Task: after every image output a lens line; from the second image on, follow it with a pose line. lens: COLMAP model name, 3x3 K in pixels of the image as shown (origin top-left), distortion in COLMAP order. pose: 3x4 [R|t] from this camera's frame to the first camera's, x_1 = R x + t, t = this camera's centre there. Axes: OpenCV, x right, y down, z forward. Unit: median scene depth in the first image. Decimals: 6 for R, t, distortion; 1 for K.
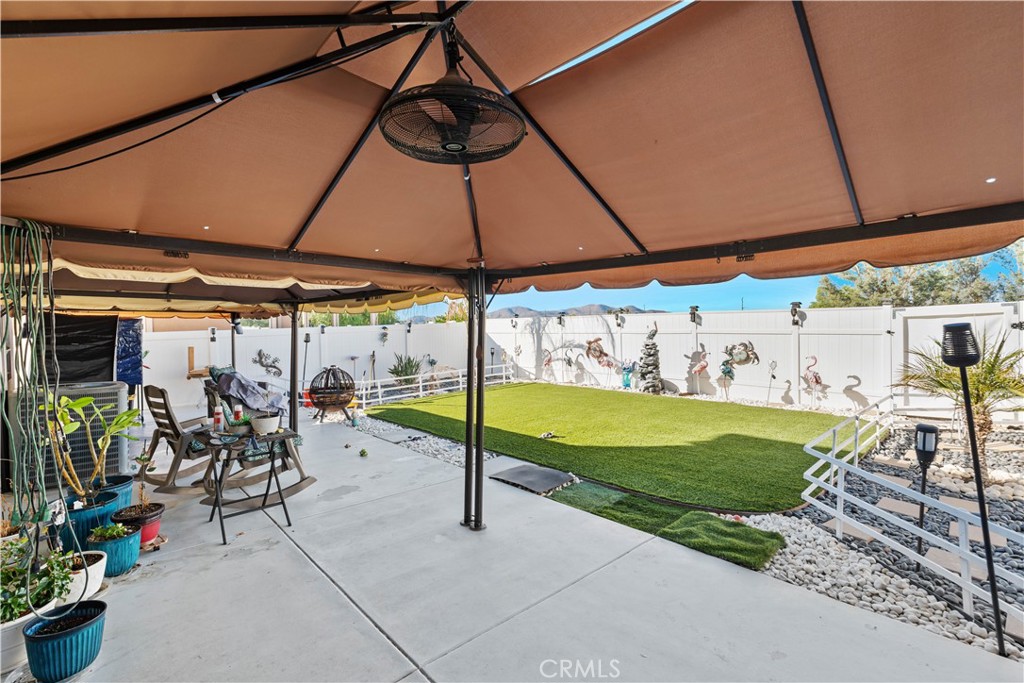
lens RADIAL K [[451.6, 0, 514.3], [0, 451.6, 334.1], [0, 0, 1]] dist [-0.002847, 0.000759]
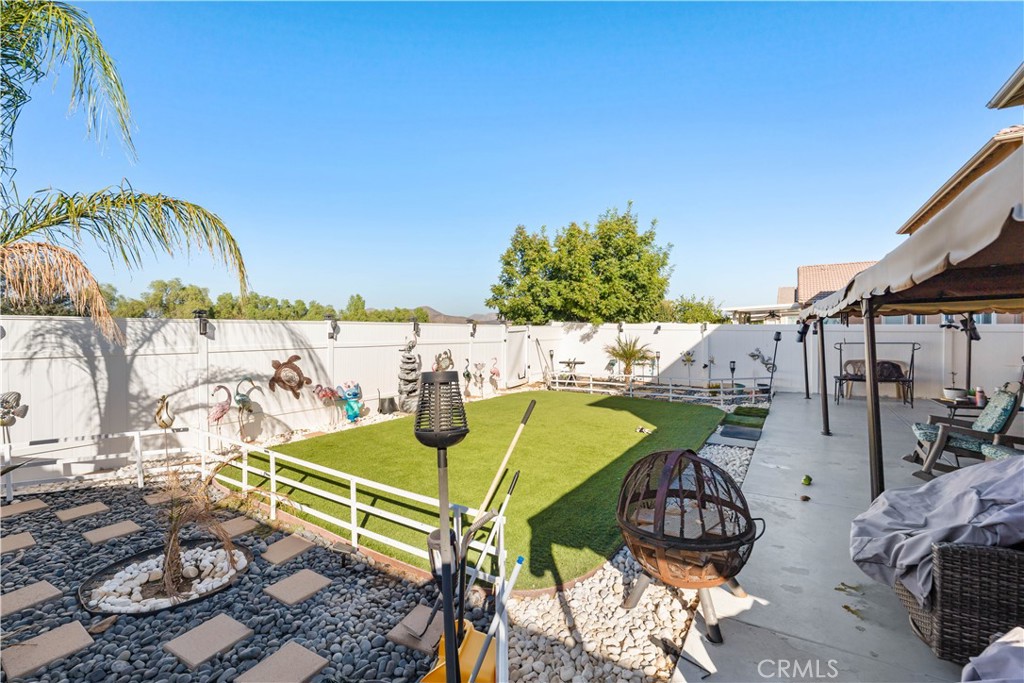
lens RADIAL K [[451.6, 0, 518.8], [0, 451.6, 338.2], [0, 0, 1]] dist [-0.002847, 0.000759]
pose [[-0.219320, 0.001343, 0.975652, -0.479834], [0.030653, 0.999515, 0.005515, -0.009953], [-0.975171, 0.031116, -0.219254, 0.825135]]
